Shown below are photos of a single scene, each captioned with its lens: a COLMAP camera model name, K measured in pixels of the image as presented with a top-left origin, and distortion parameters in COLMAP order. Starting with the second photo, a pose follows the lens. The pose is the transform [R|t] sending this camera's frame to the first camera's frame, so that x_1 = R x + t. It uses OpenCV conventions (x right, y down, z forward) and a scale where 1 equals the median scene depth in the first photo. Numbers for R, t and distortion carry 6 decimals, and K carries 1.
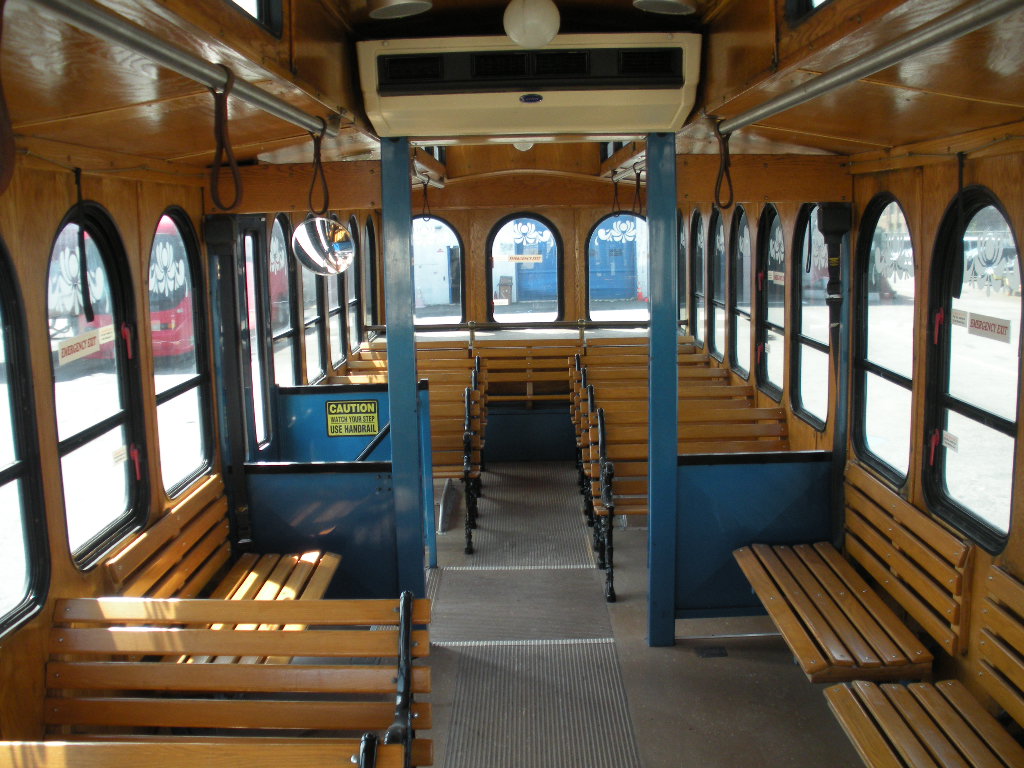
lens RADIAL K [[1096.6, 0, 512.0], [0, 1096.6, 384.0], [0, 0, 1]] dist [-0.272206, 0.306443]
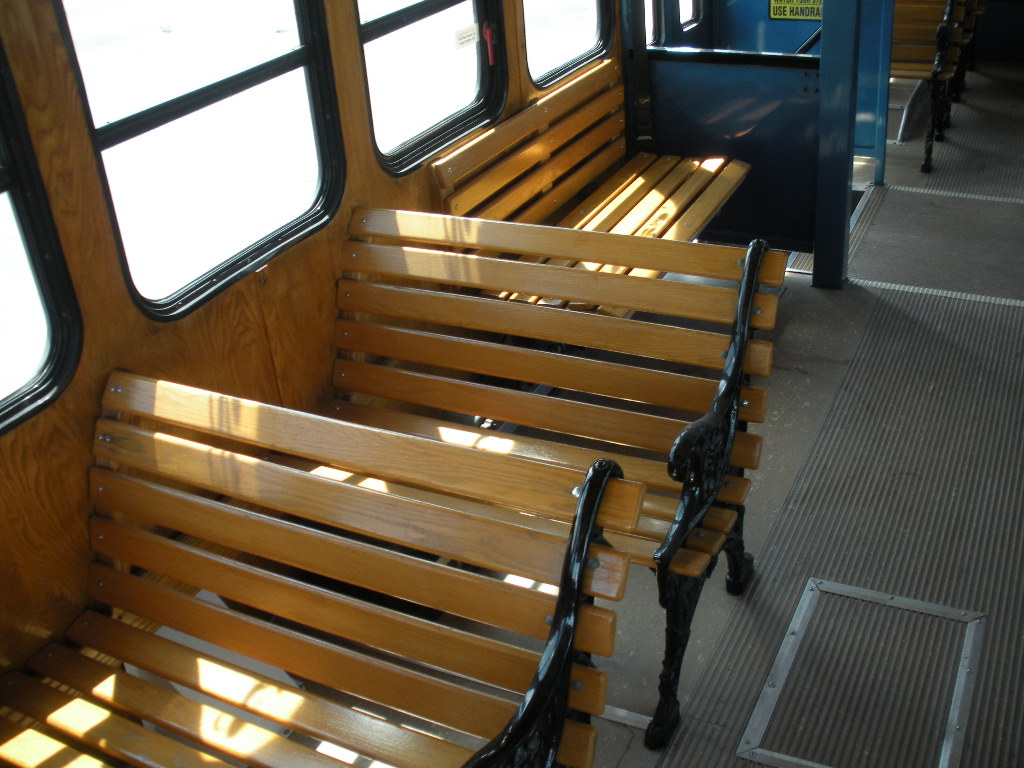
lens RADIAL K [[1096.6, 0, 512.0], [0, 1096.6, 384.0], [0, 0, 1]] dist [-0.272206, 0.306443]
pose [[0.895034, 0.172260, -0.411389, 0.052400], [-0.003200, 0.924857, 0.380302, -0.000183], [0.445986, -0.339067, 0.828329, 0.186757]]
